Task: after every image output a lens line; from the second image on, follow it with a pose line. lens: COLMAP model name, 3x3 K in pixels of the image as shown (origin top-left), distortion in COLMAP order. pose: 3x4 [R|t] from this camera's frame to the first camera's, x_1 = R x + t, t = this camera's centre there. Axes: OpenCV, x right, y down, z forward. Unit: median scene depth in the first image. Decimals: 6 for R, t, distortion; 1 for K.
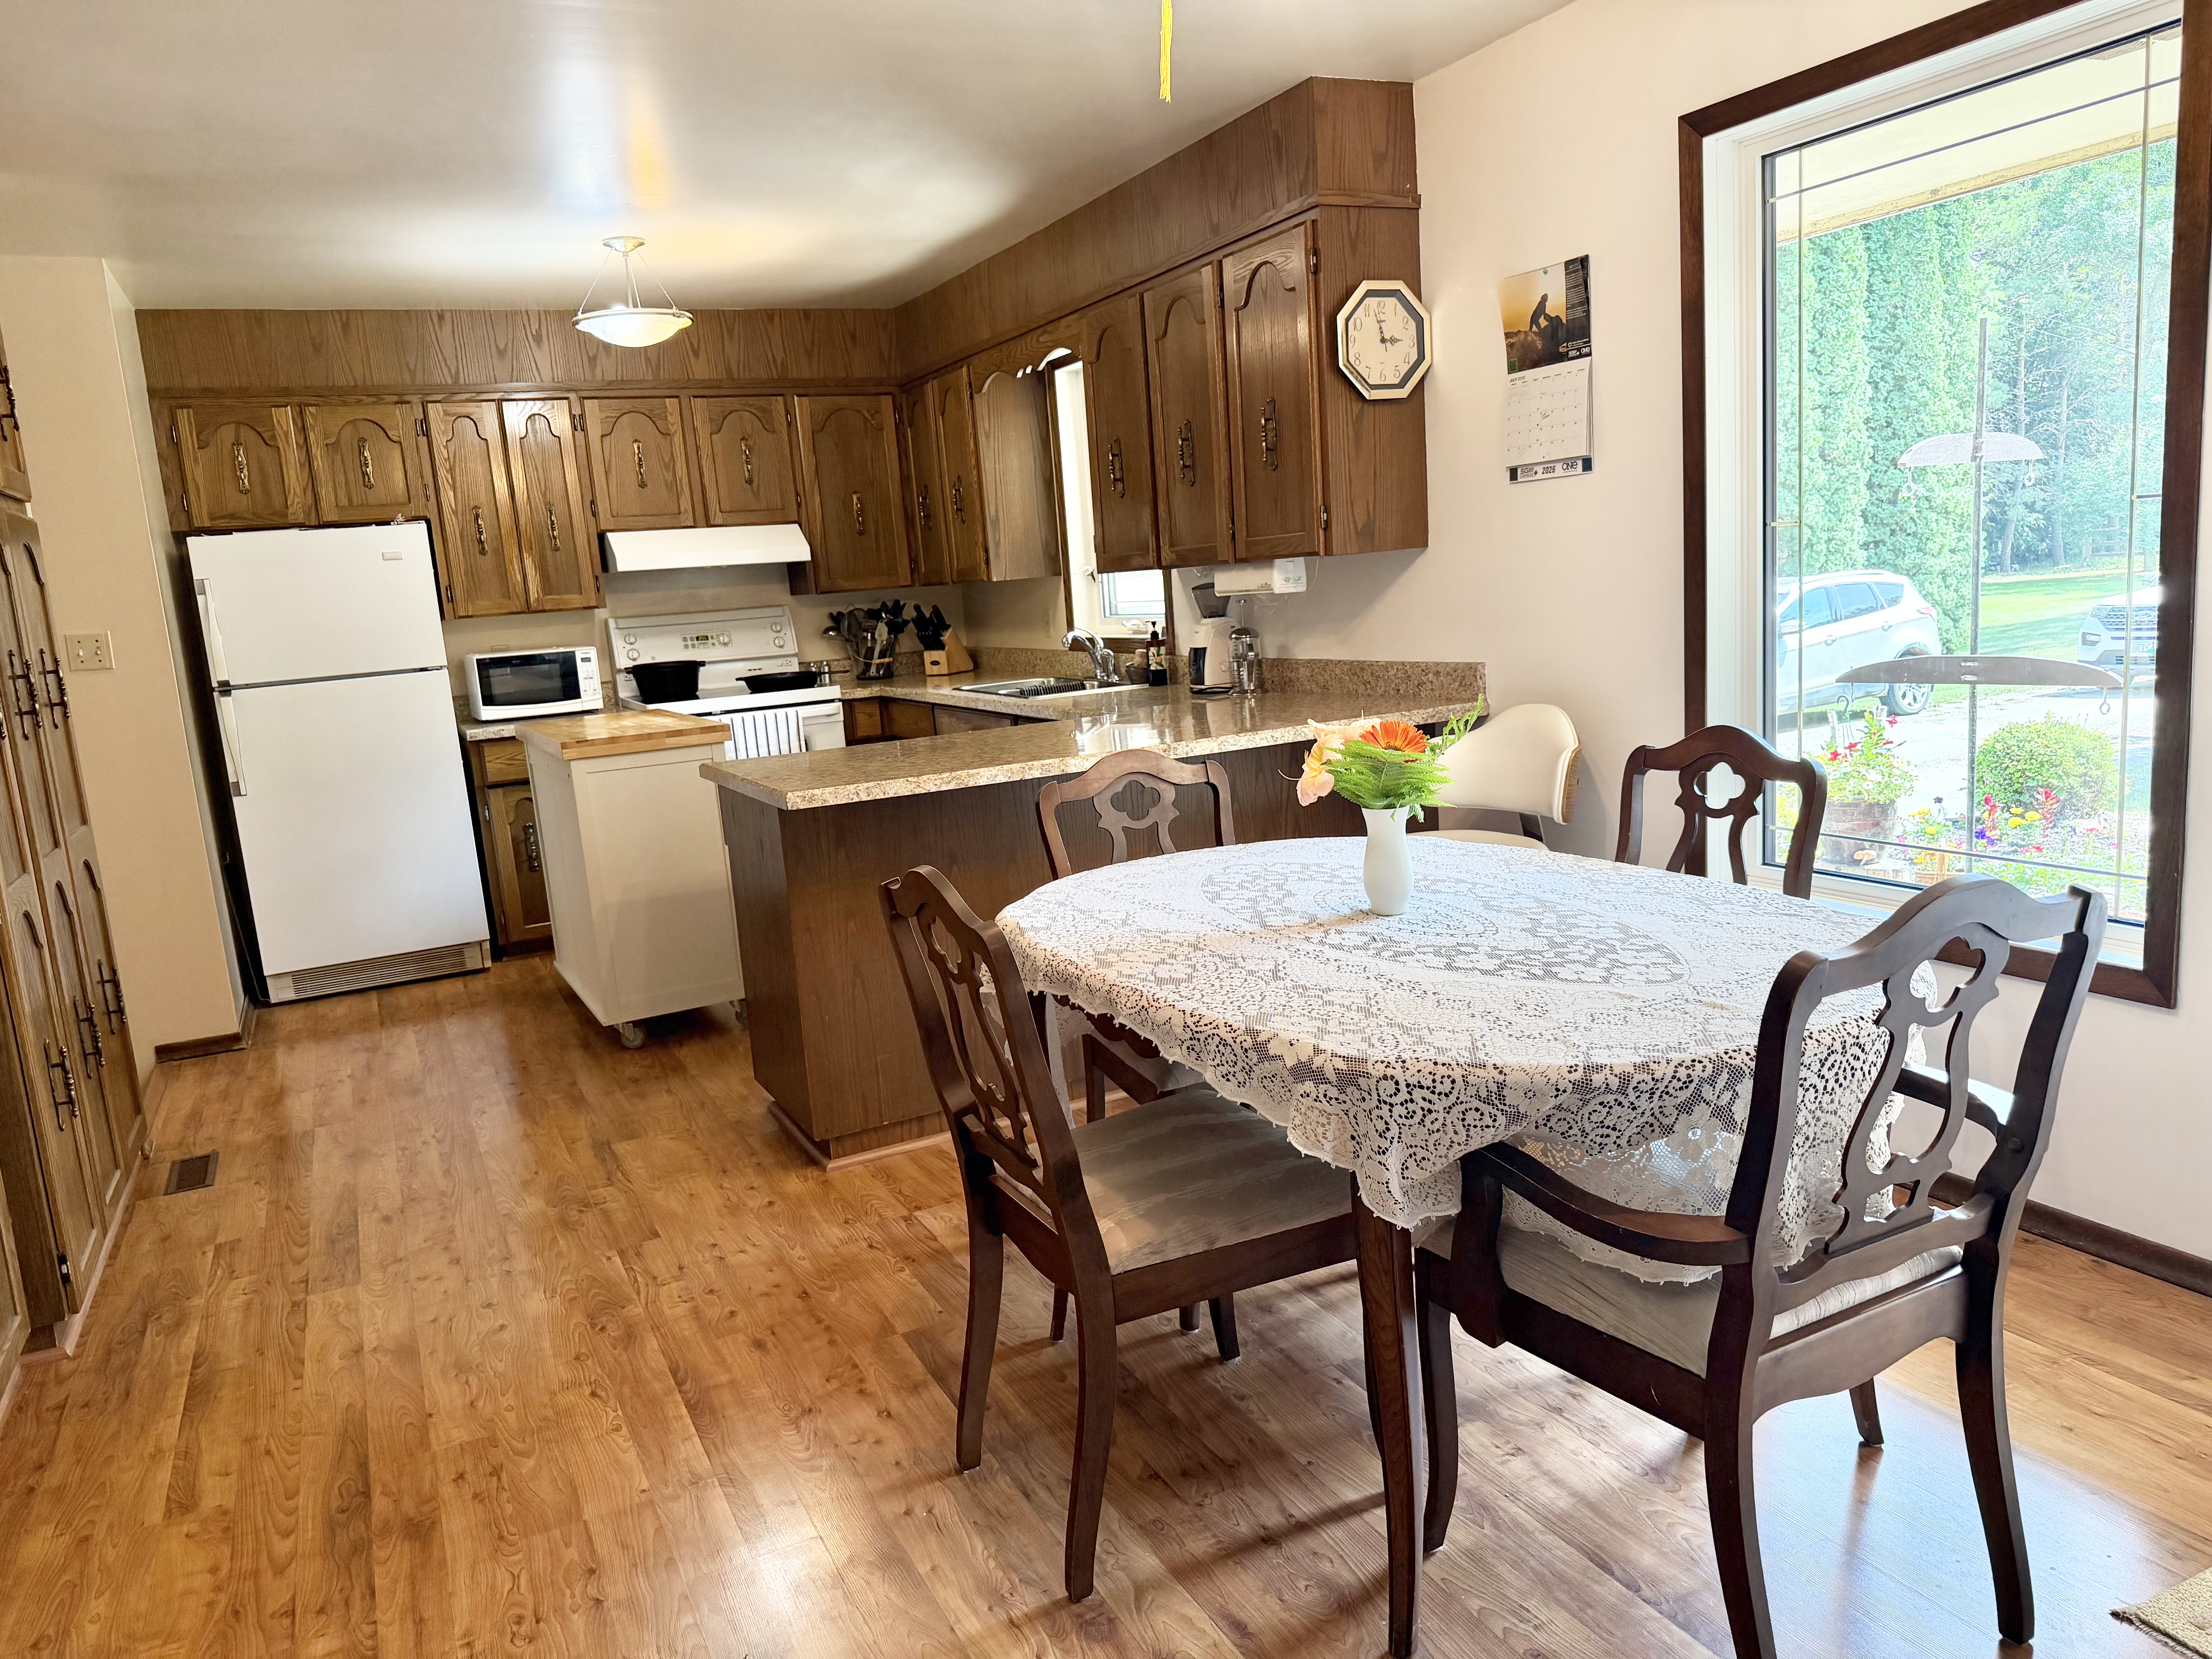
lens RADIAL K [[1542.2, 0, 1096.4], [0, 1542.2, 838.2], [0, 0, 1]] dist [0.035137, -0.046796]
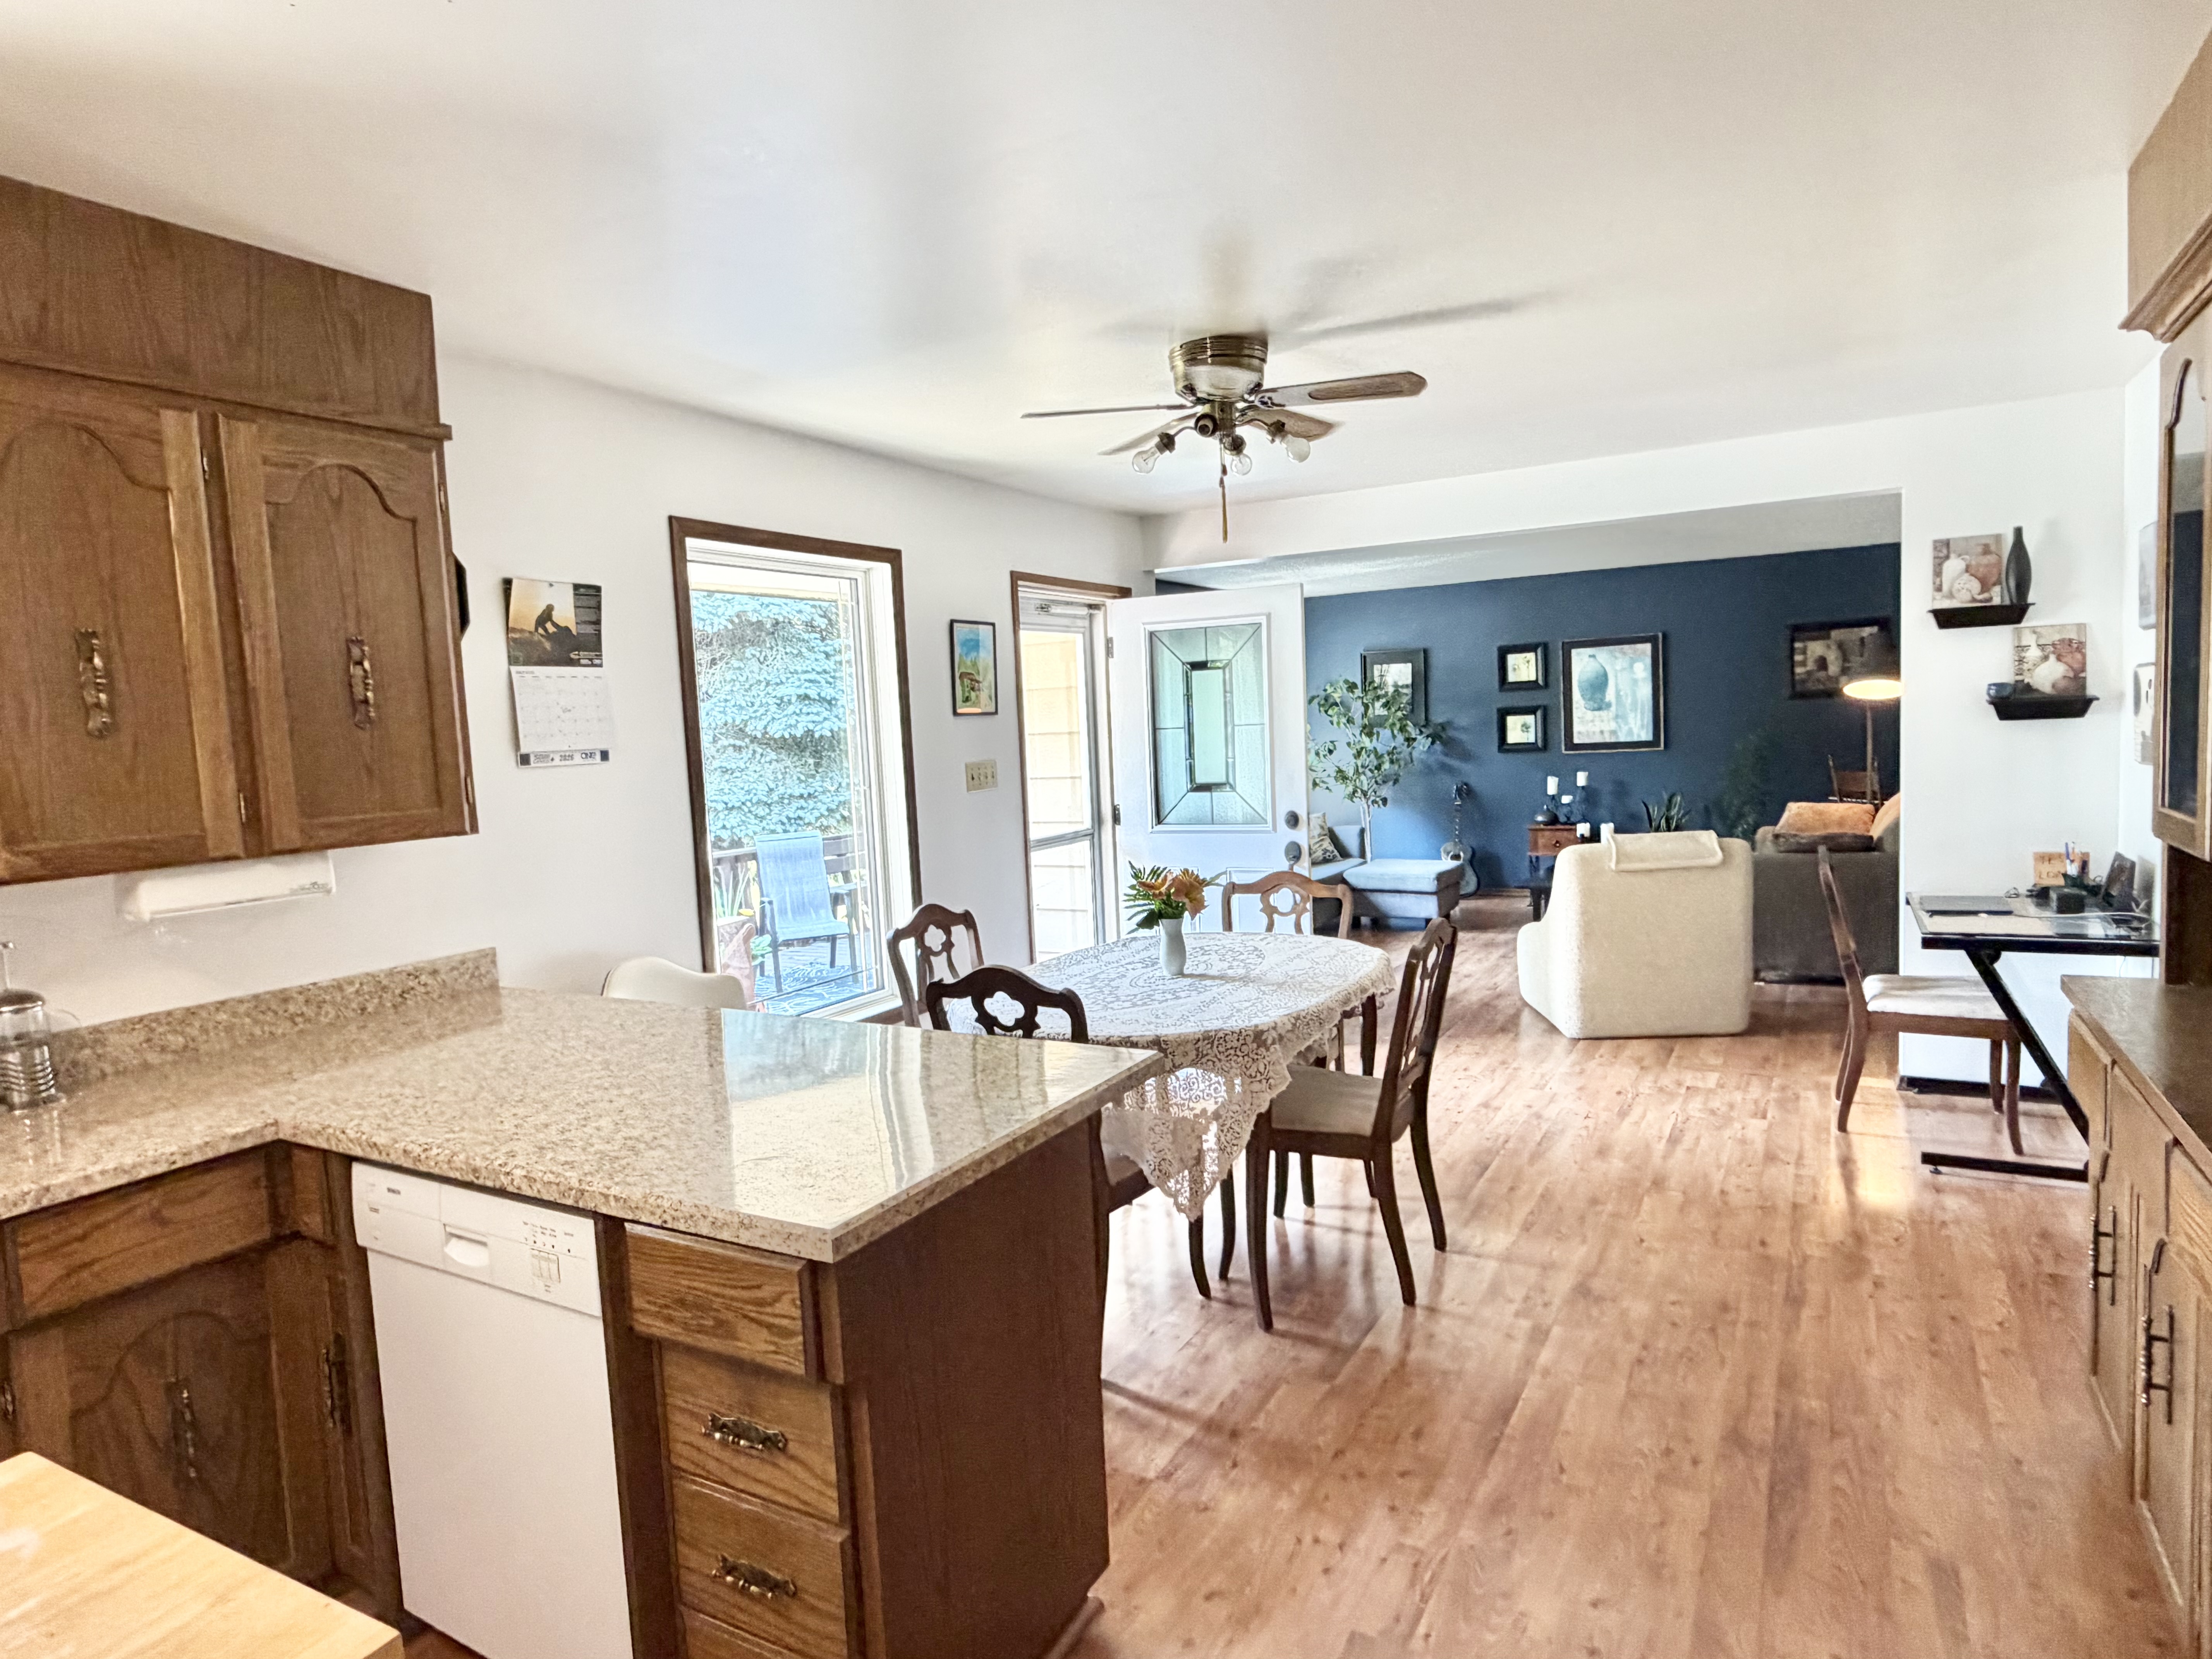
lens RADIAL K [[1268.3, 0, 1101.2], [0, 1268.3, 832.2], [0, 0, 1]] dist [-0.005375, 0.002148]
pose [[-0.554260, 0.034663, 0.831621, -0.589293], [0.230426, 0.966472, 0.113291, -0.176962], [-0.799812, 0.254420, -0.543665, 1.055329]]
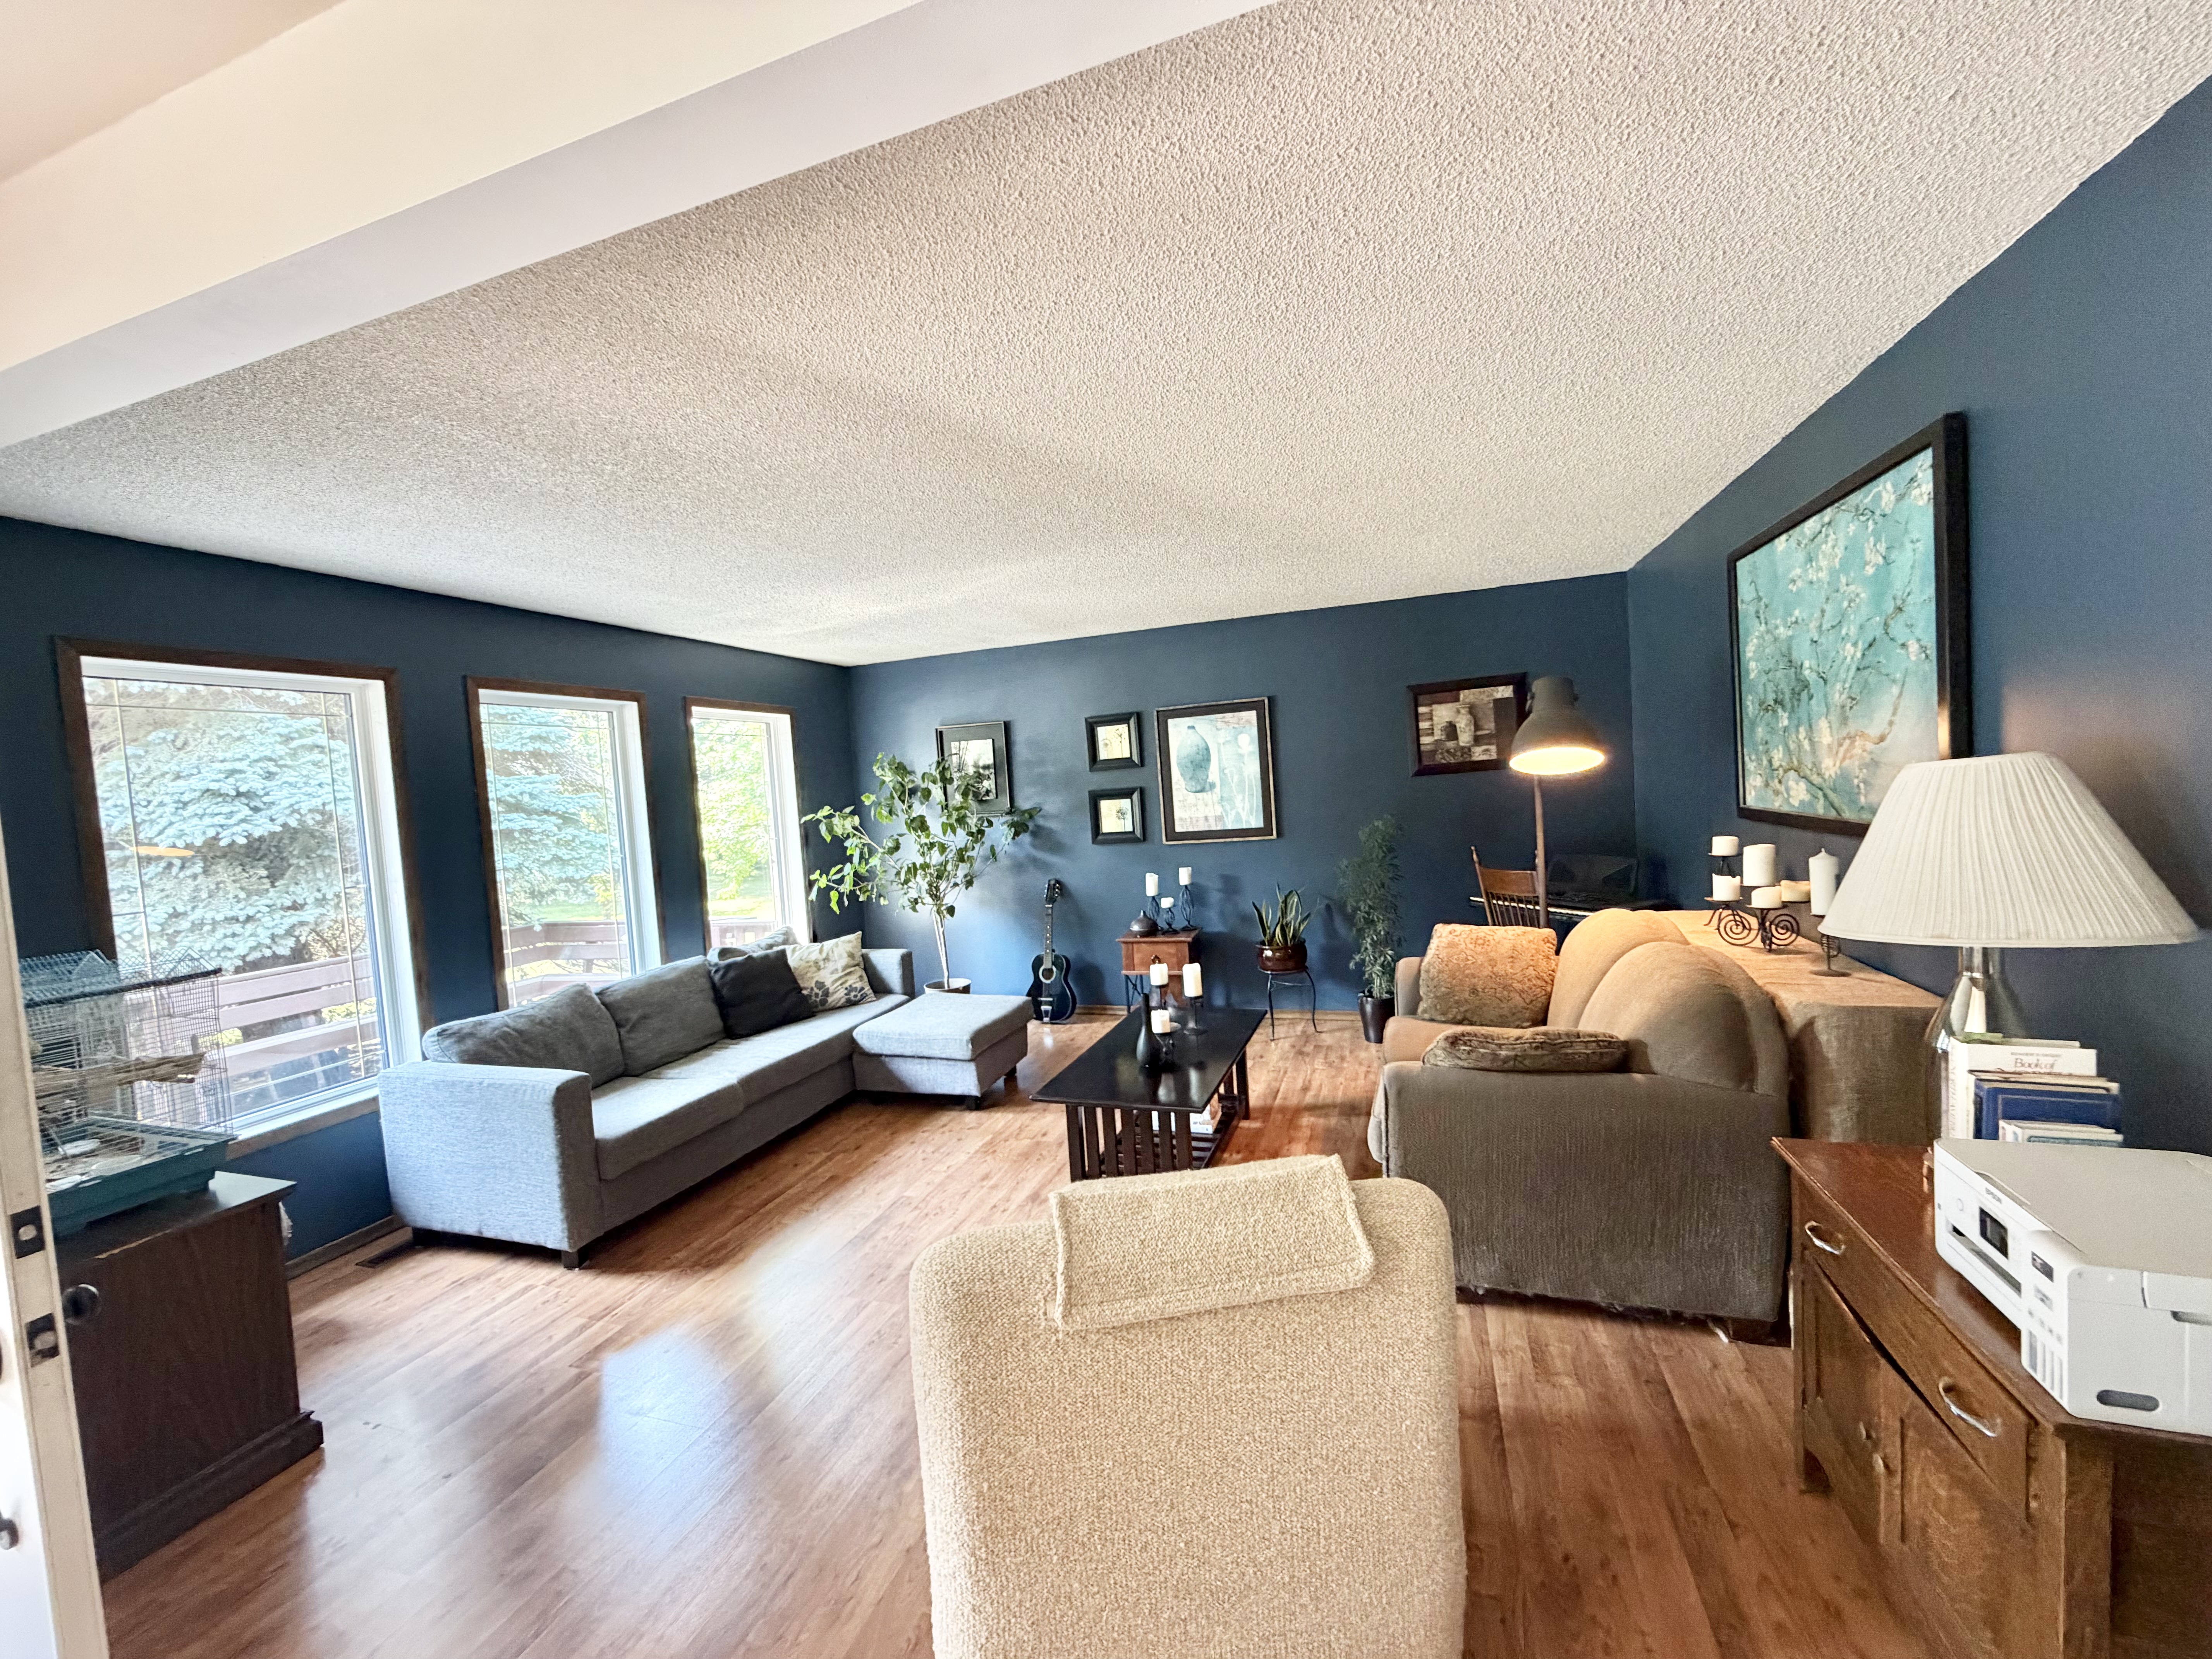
lens RADIAL K [[894.3, 0, 1094.5], [0, 894.3, 836.7], [0, 0, 1]] dist [-0.000916, 0.001333]
pose [[-0.697621, 0.085321, 0.711368, -0.419915], [0.240843, 0.963032, 0.120684, -0.141452], [-0.674773, 0.255520, -0.692380, 0.764139]]
